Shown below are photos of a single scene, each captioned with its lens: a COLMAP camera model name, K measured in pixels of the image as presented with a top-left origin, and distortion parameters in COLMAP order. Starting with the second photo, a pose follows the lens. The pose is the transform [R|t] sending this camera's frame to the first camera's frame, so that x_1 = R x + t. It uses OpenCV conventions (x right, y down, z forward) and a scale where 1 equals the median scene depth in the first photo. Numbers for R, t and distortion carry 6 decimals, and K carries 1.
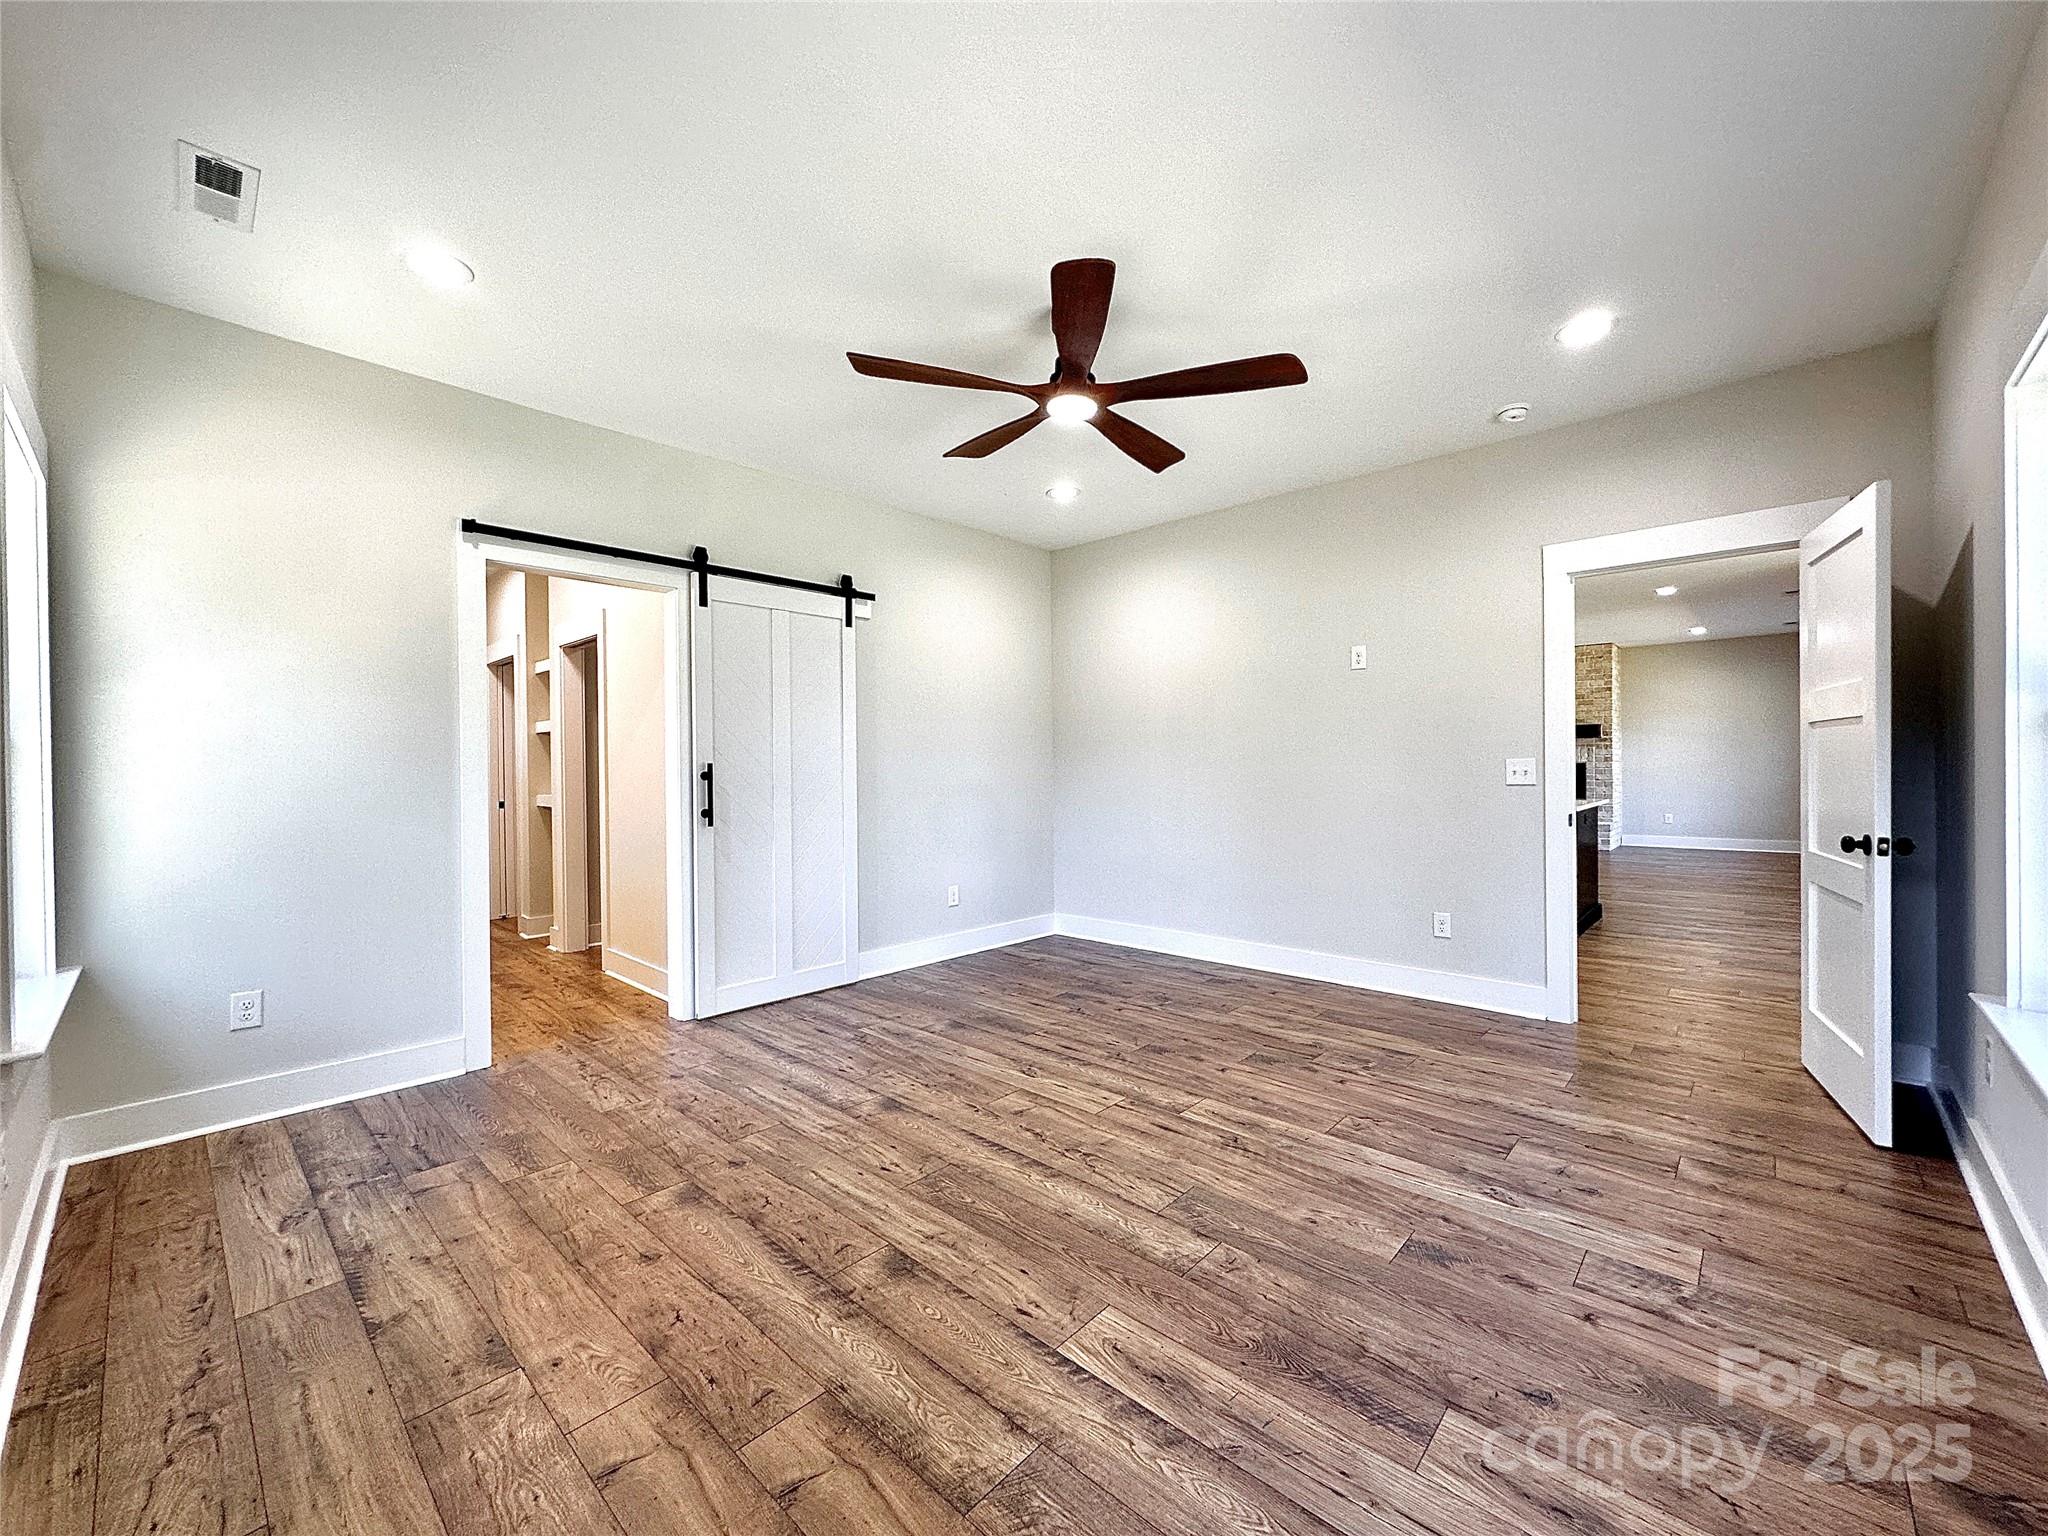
lens RADIAL K [[814.0, 0, 1024.1], [0, 814.0, 770.1], [0, 0, 1]] dist [-0.002093, 0.000204]
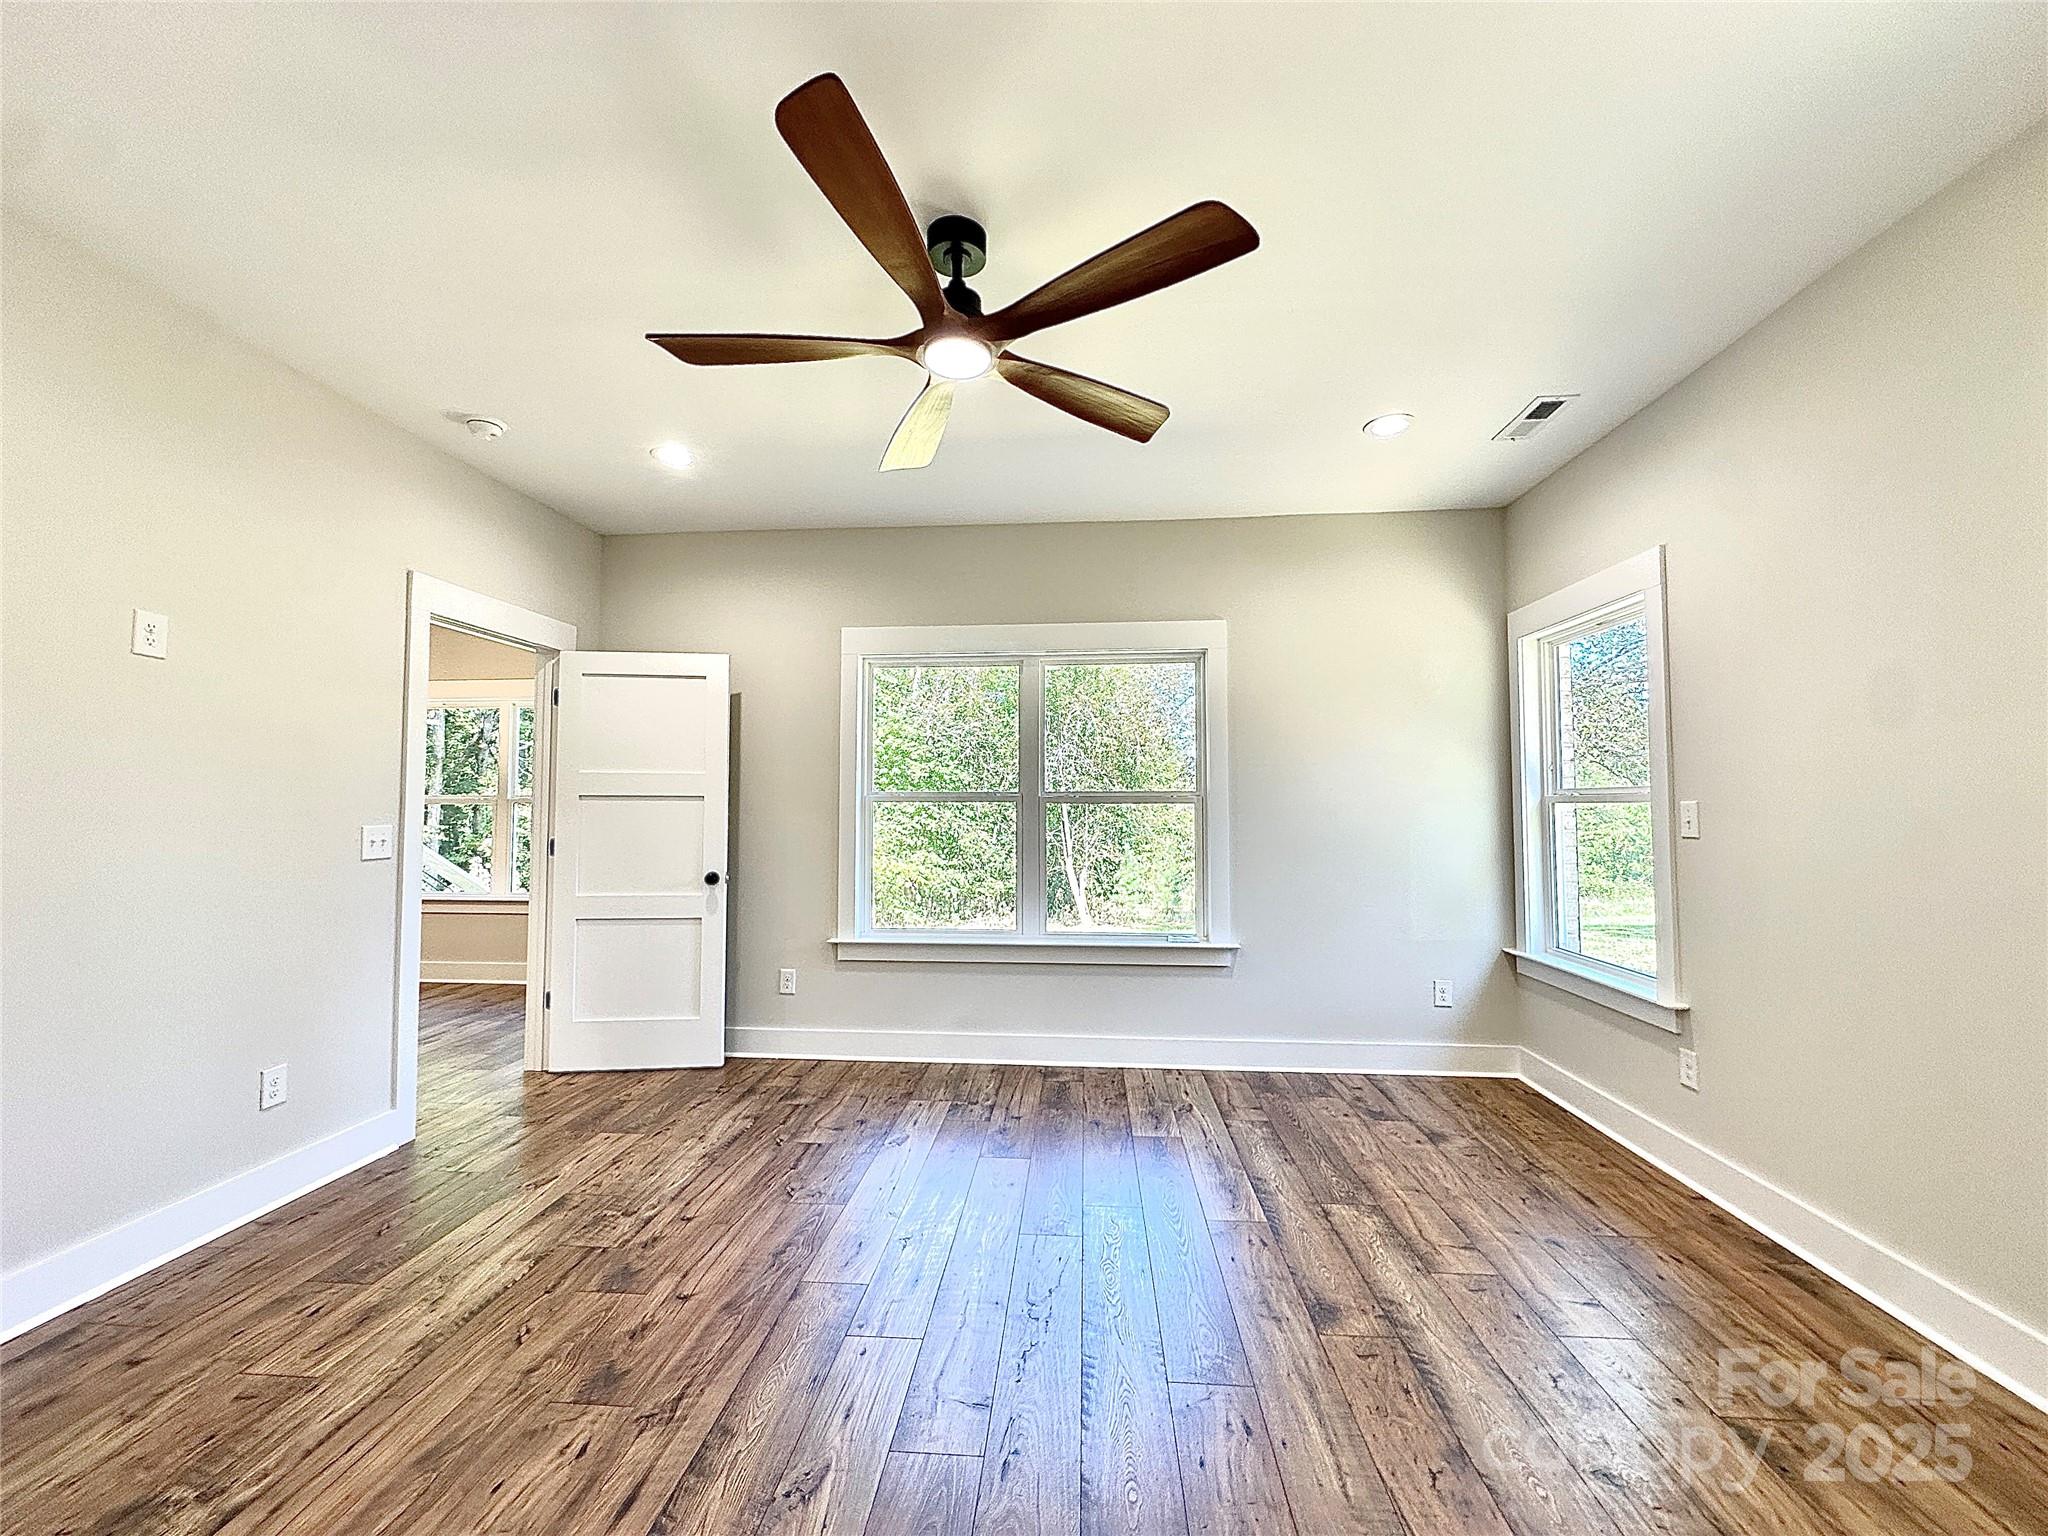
lens RADIAL K [[820.7, 0, 1024.0], [0, 820.7, 768.0], [0, 0, 1]] dist [-0.002280, 0.000382]
pose [[-0.622264, 0.046709, 0.781413, -0.516982], [0.010451, 0.998625, -0.051370, -0.028038], [-0.782738, -0.023799, -0.621896, 1.325981]]
